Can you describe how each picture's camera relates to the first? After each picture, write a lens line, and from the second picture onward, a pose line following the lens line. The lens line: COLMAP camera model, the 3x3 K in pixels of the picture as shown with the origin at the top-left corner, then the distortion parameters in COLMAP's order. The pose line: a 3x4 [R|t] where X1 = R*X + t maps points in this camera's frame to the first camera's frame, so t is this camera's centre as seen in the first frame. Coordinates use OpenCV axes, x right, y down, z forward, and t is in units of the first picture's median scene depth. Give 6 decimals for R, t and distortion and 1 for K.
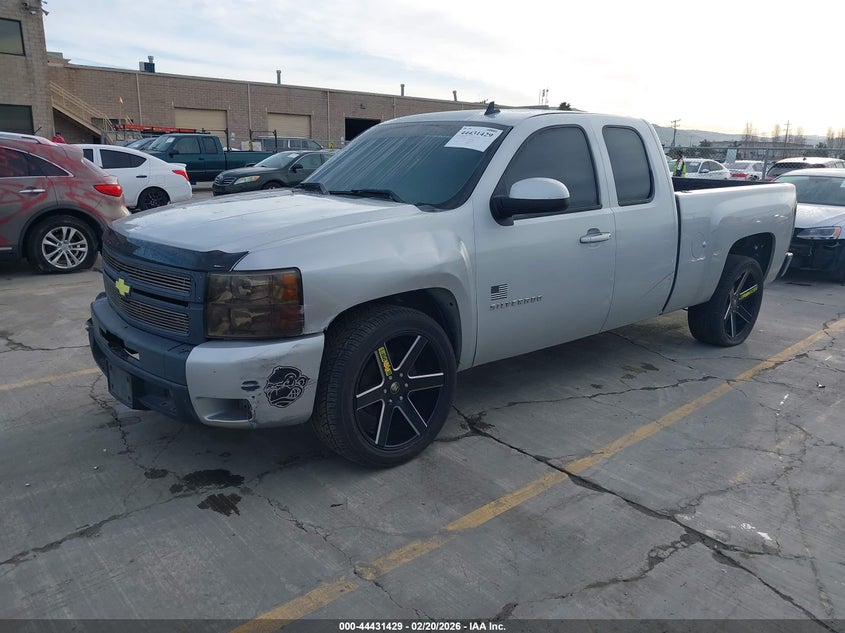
lens RADIAL K [[666.9, 0, 426.1], [0, 666.9, 316.2], [0, 0, 1]] dist [0.003340, 0.009096]
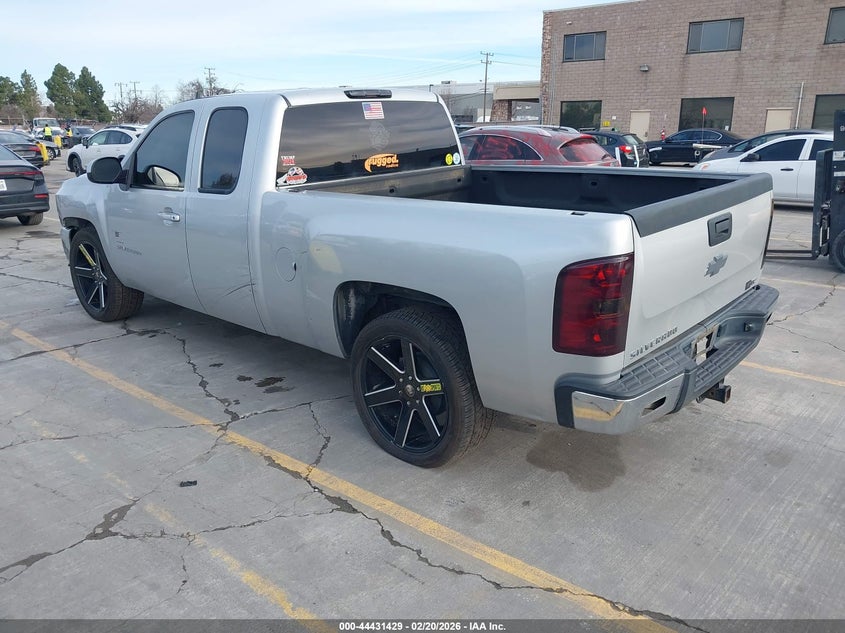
lens RADIAL K [[666.9, 0, 426.1], [0, 666.9, 316.2], [0, 0, 1]] dist [0.003340, 0.009096]
pose [[0.105566, 0.245651, -0.963593, 1.308283], [-0.229352, 0.948897, 0.216778, -0.275383], [0.967602, 0.198118, 0.156512, 1.170054]]
